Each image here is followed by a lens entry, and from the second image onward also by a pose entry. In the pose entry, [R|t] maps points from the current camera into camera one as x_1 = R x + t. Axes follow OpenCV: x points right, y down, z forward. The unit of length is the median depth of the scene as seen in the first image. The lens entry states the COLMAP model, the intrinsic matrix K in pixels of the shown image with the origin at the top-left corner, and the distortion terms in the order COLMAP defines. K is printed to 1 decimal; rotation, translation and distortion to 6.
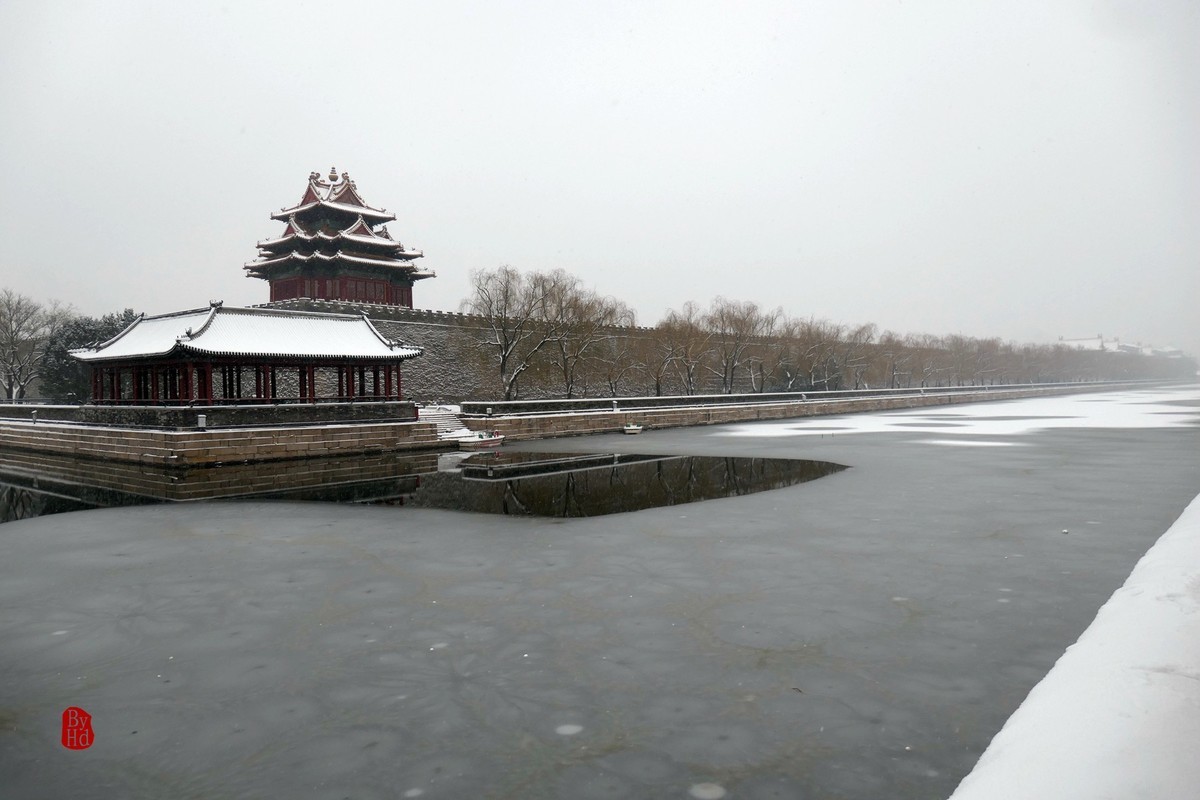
lens RADIAL K [[820.4, 0, 600.0], [0, 820.4, 400.0], [0, 0, 1]] dist [-0.021130, -0.000964]
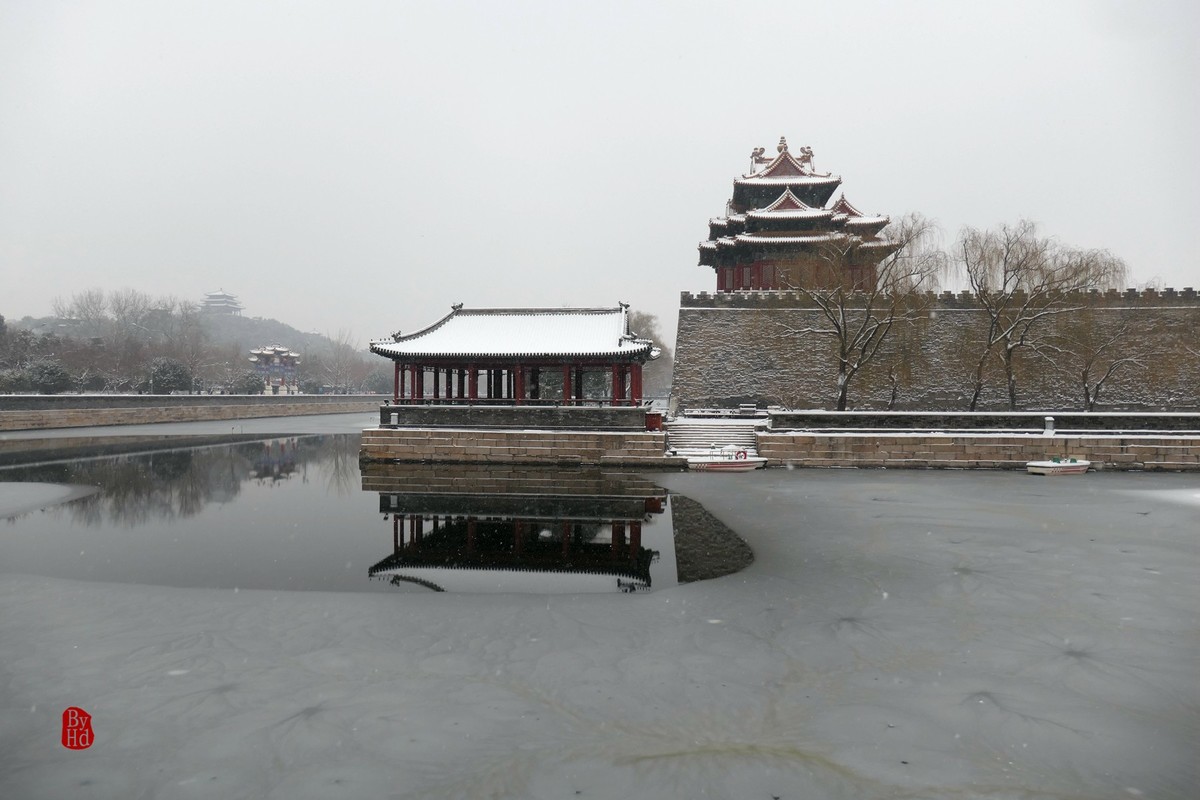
lens RADIAL K [[820.4, 0, 600.0], [0, 820.4, 400.0], [0, 0, 1]] dist [-0.021130, -0.000964]
pose [[0.542642, 0.022949, -0.839651, 0.474410], [-0.022631, 0.999663, 0.012697, -0.015949], [0.839659, 0.012112, 0.542978, 0.560776]]
